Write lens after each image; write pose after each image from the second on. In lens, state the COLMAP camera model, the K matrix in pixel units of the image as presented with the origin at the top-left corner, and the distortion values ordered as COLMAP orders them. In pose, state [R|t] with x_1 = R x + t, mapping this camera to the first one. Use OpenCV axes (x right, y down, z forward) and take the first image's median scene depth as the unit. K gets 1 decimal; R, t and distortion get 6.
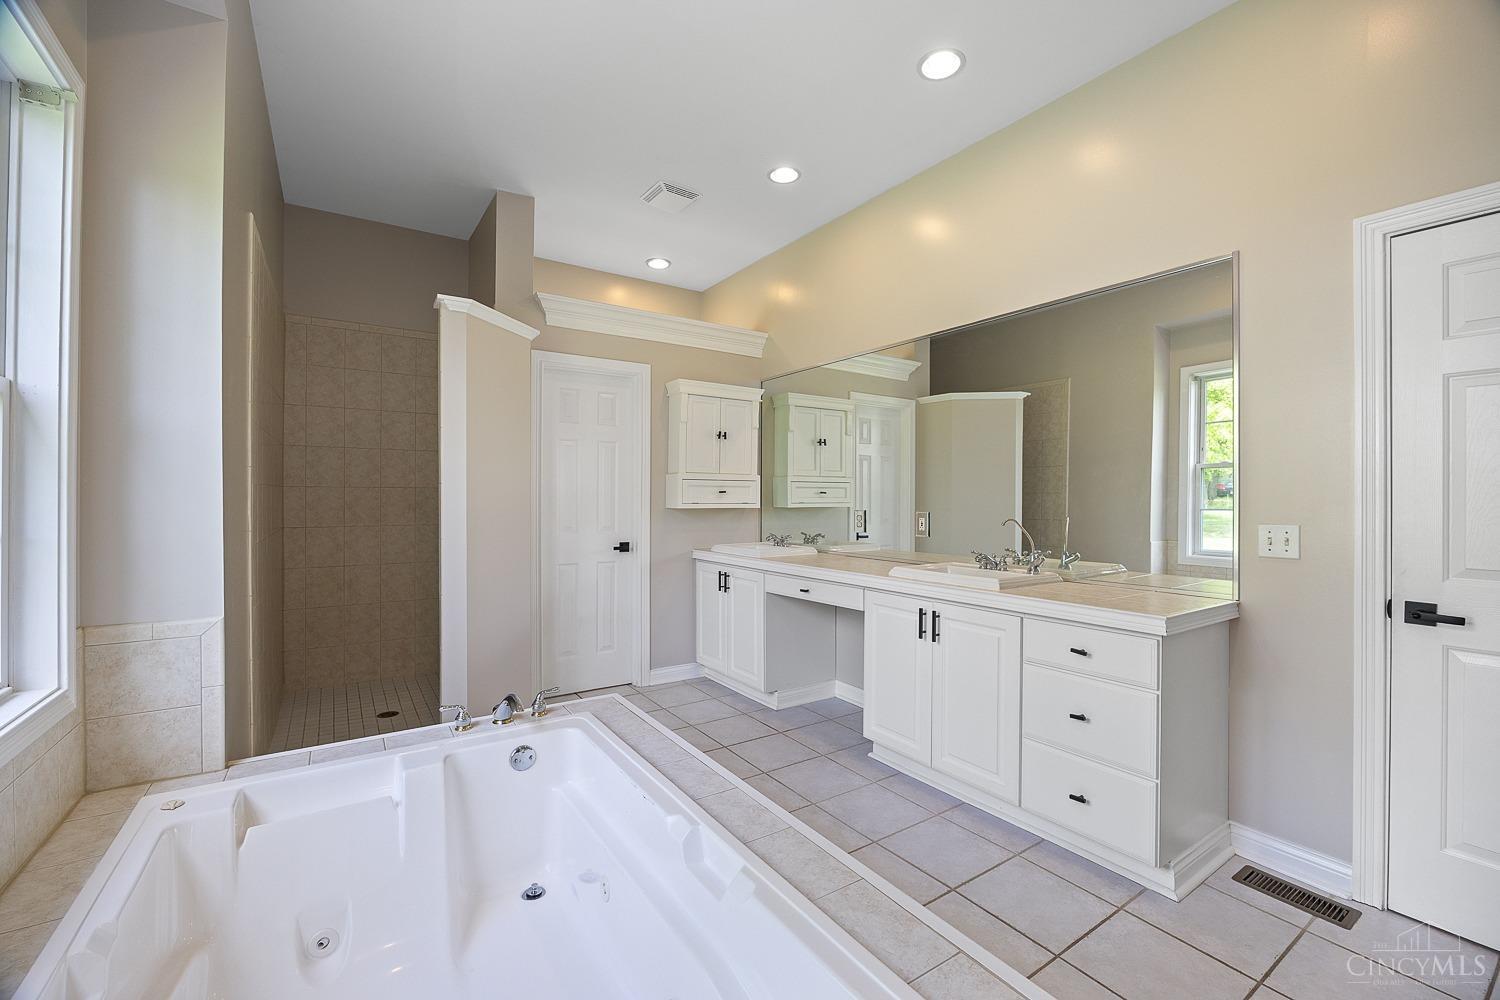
lens RADIAL K [[620.1, 0, 748.5], [0, 620.1, 499.5], [0, 0, 1]] dist [-0.018070, -0.000247]
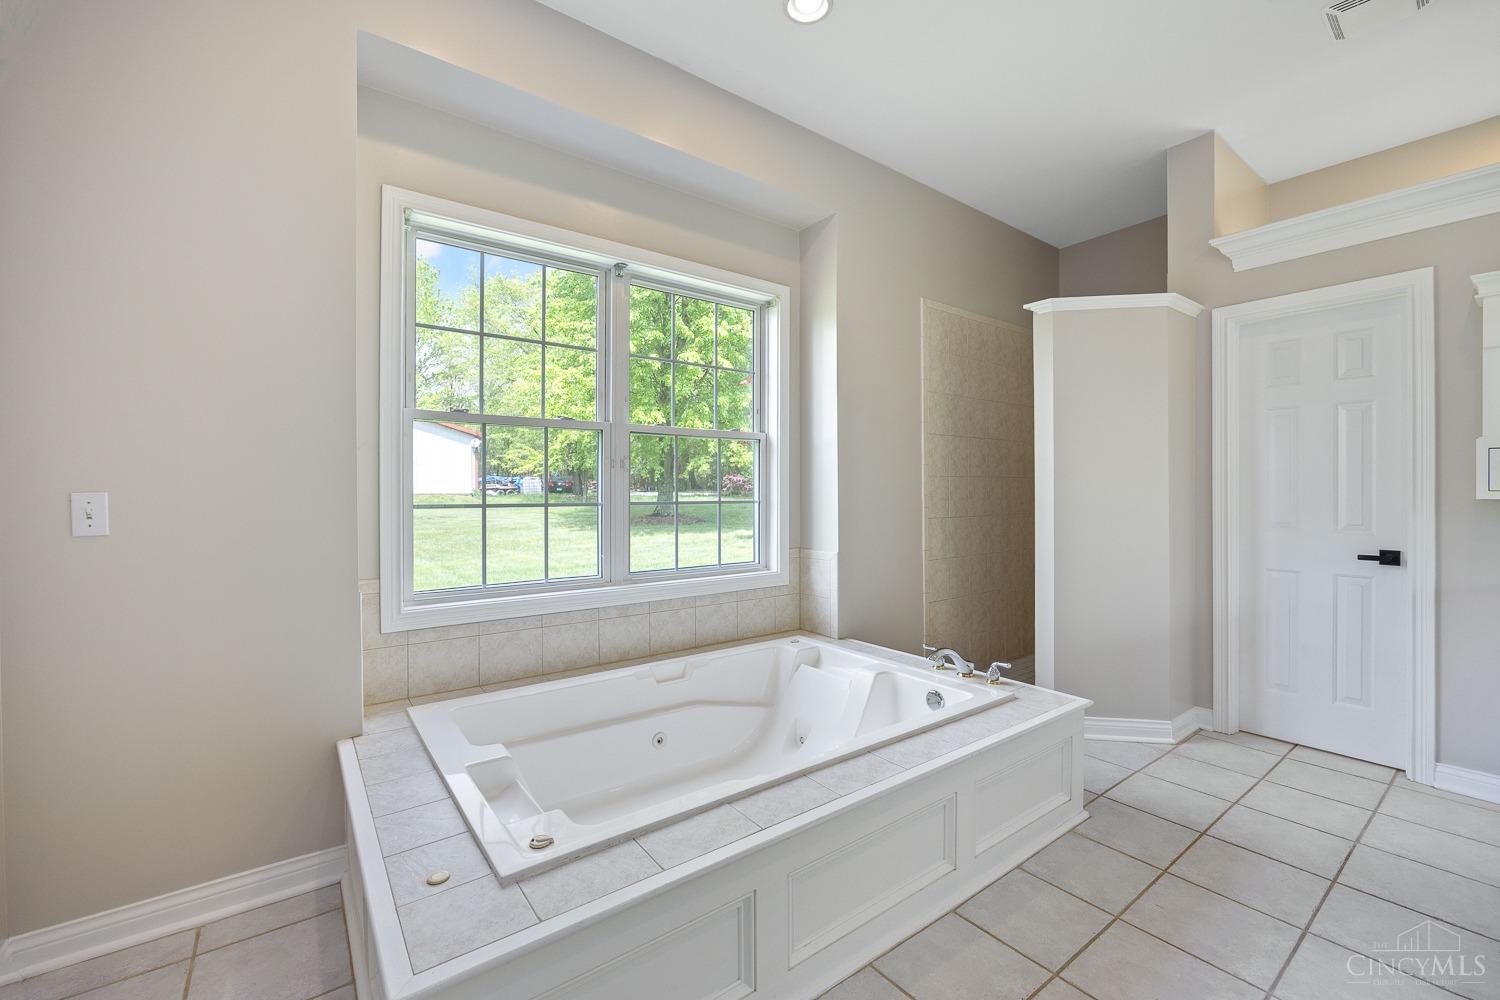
lens RADIAL K [[620.1, 0, 756.9], [0, 620.1, 490.1], [0, 0, 1]] dist [-0.018070, -0.000247]
pose [[0.063342, -0.002890, -0.997988, 0.428127], [-0.002737, 0.999992, -0.003070, 0.009487], [0.997988, 0.002926, 0.063334, 0.309166]]
